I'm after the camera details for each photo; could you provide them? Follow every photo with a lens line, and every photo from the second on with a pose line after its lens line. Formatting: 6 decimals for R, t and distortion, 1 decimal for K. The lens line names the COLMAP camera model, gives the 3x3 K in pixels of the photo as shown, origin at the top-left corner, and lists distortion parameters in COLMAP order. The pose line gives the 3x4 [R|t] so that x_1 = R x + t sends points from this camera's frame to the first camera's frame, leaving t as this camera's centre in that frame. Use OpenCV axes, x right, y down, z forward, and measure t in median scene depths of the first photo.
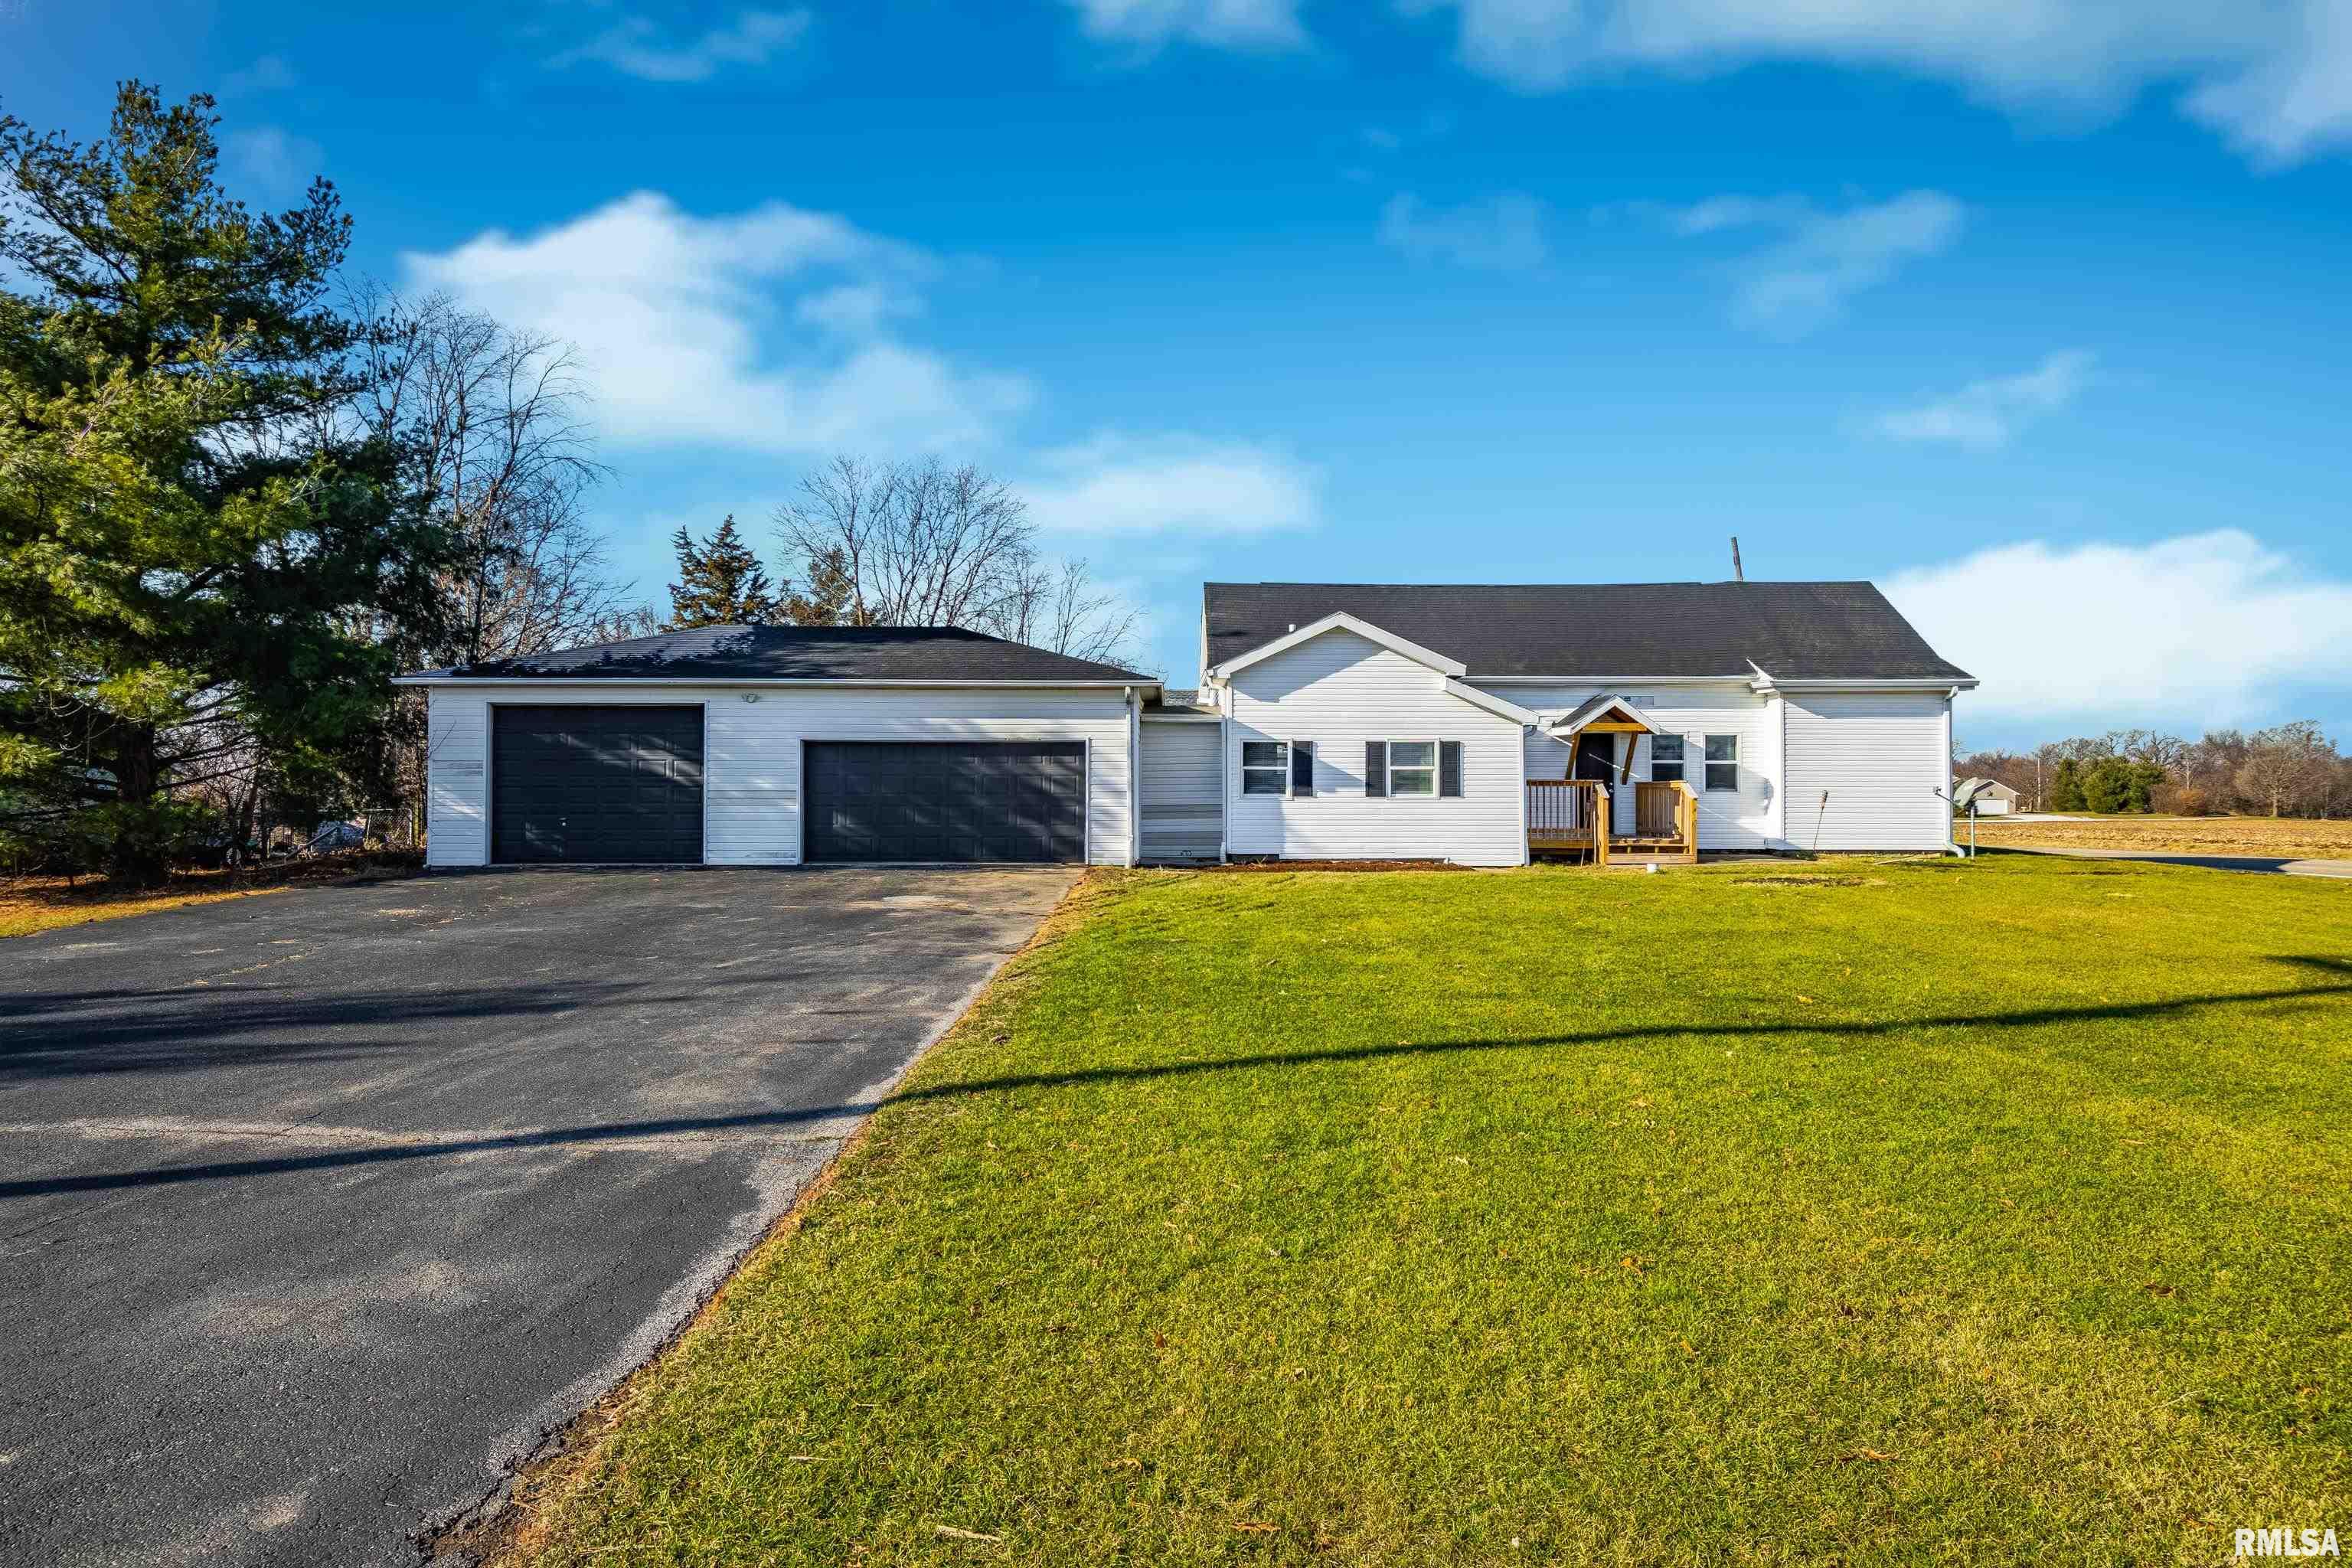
lens RADIAL K [[1419.3, 0, 1176.0], [0, 1419.3, 784.0], [0, 0, 1]] dist [-0.003354, -0.000891]
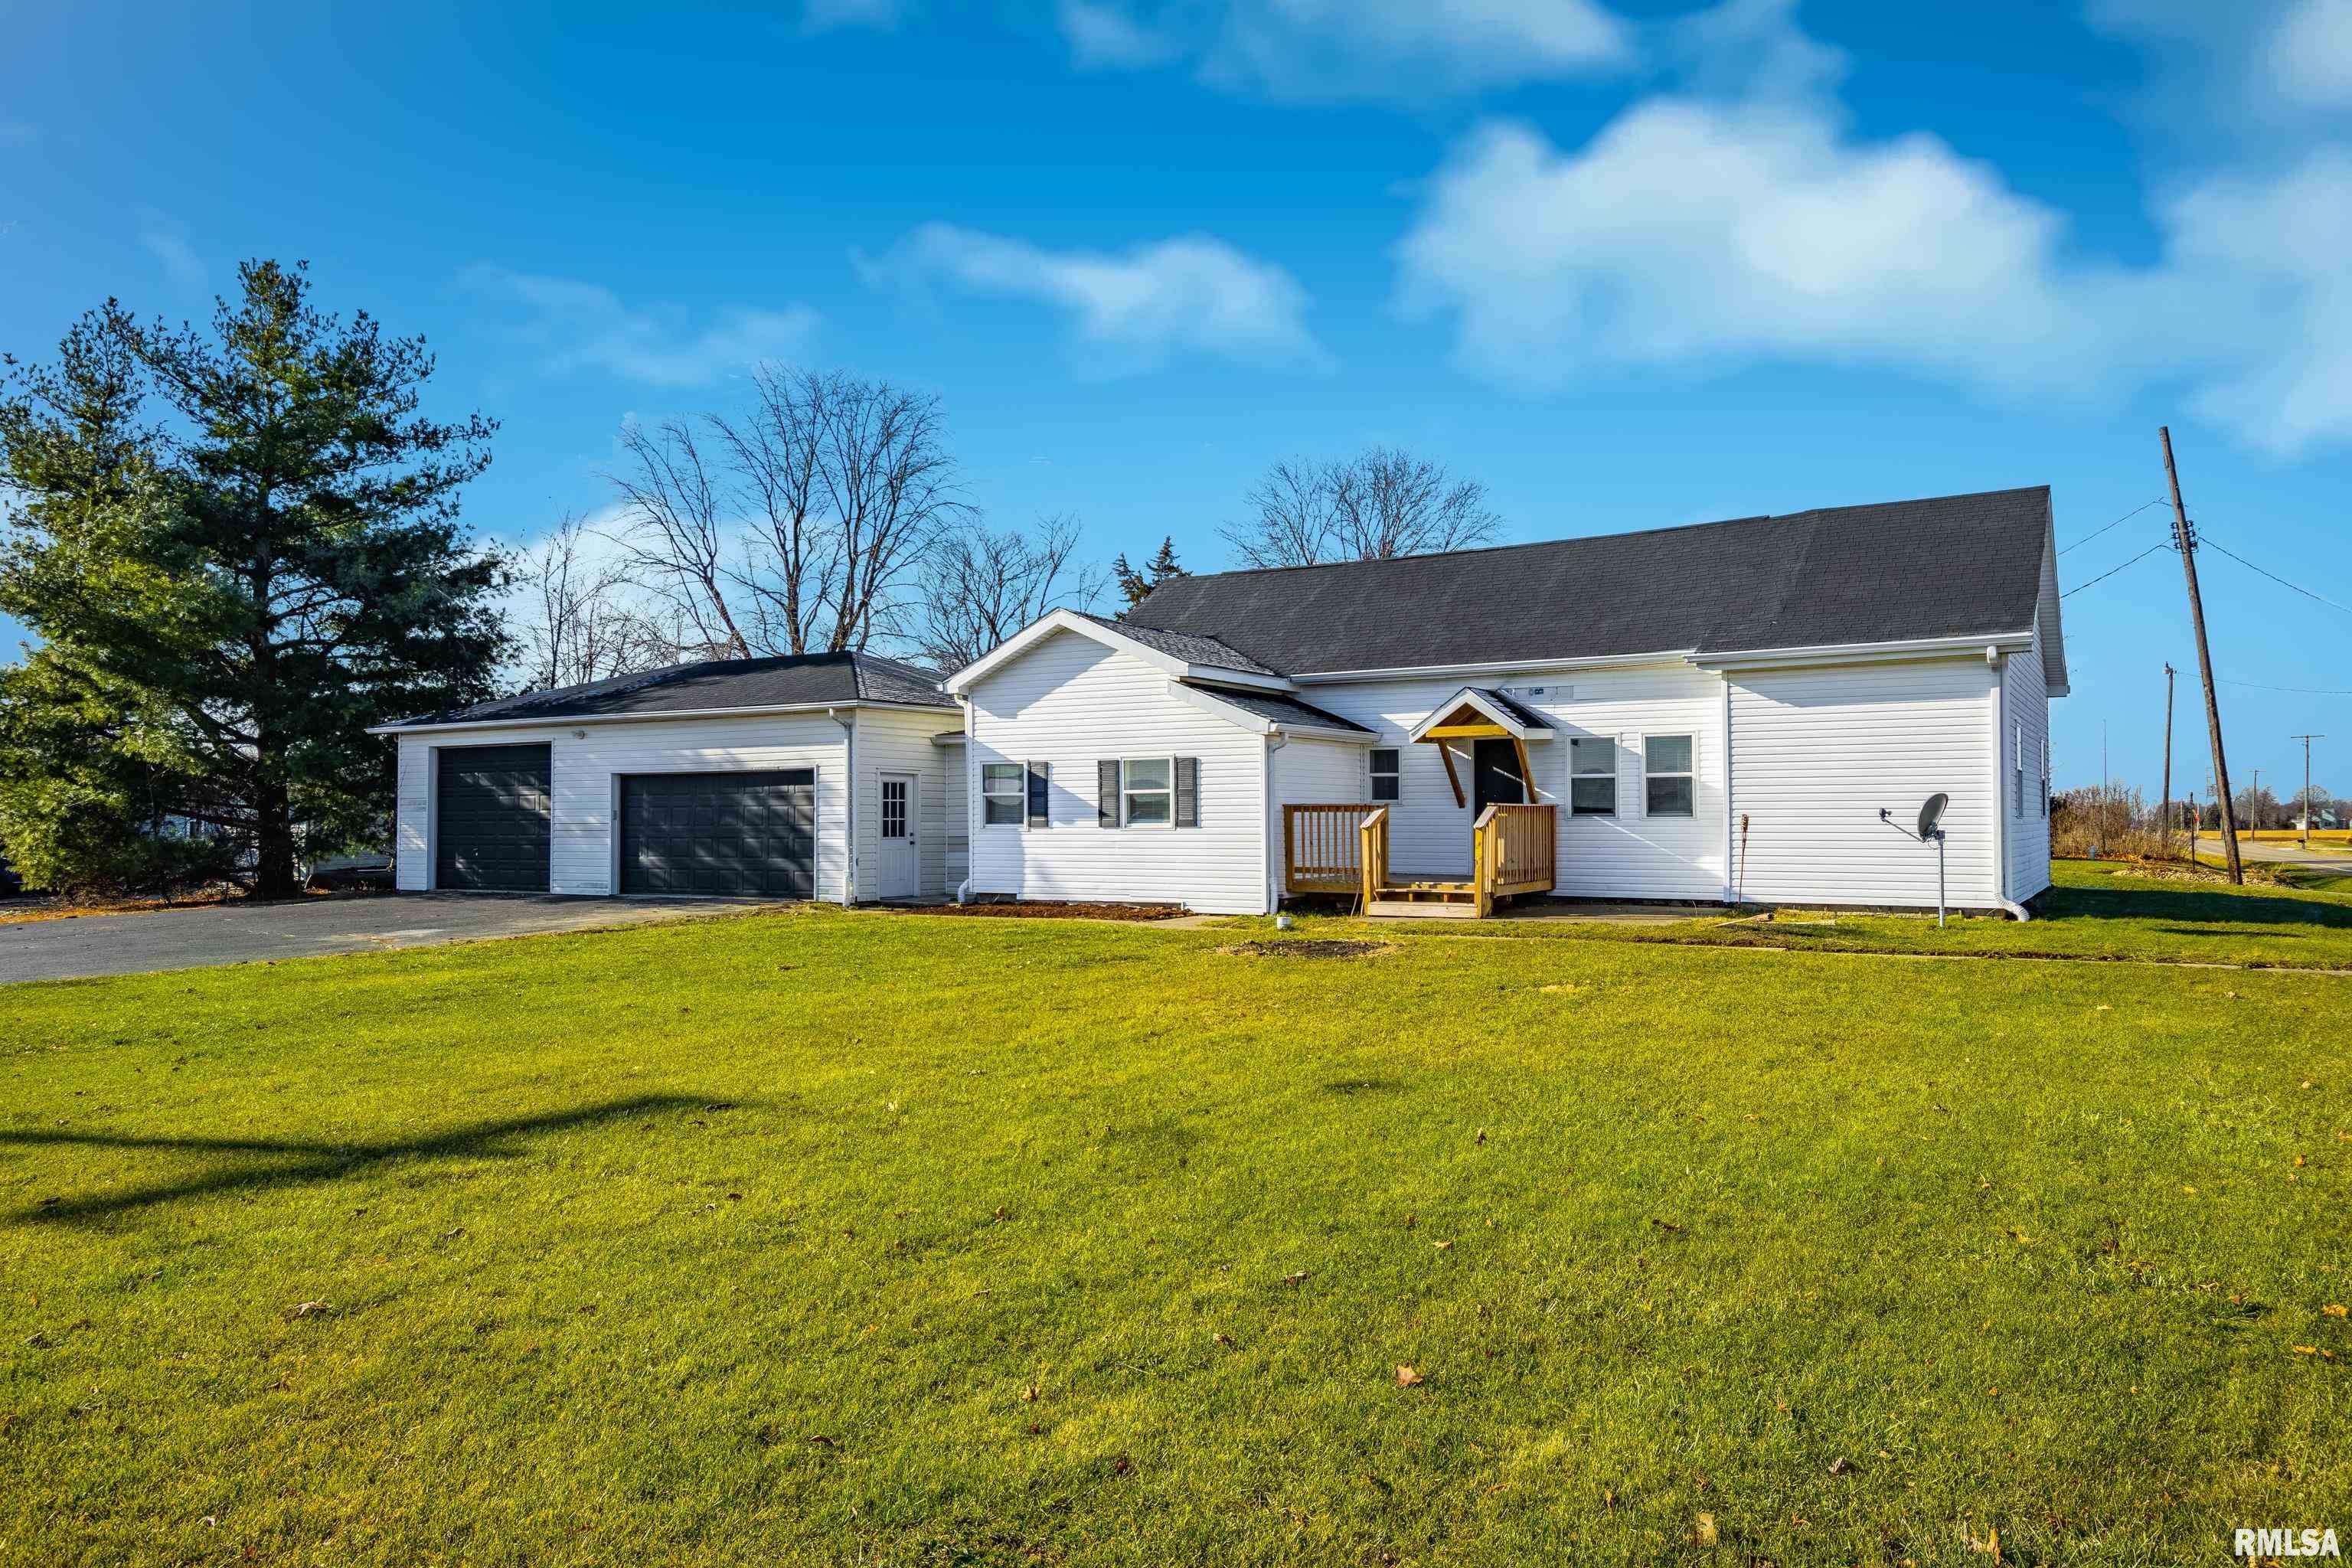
lens RADIAL K [[1570.8, 0, 1176.0], [0, 1570.8, 784.0], [0, 0, 1]] dist [0.004862, 0.001053]
pose [[0.847403, -0.018631, -0.530624, 0.659672], [0.009323, 0.999752, -0.020215, 0.002786], [0.530869, 0.012183, 0.847366, 0.243655]]
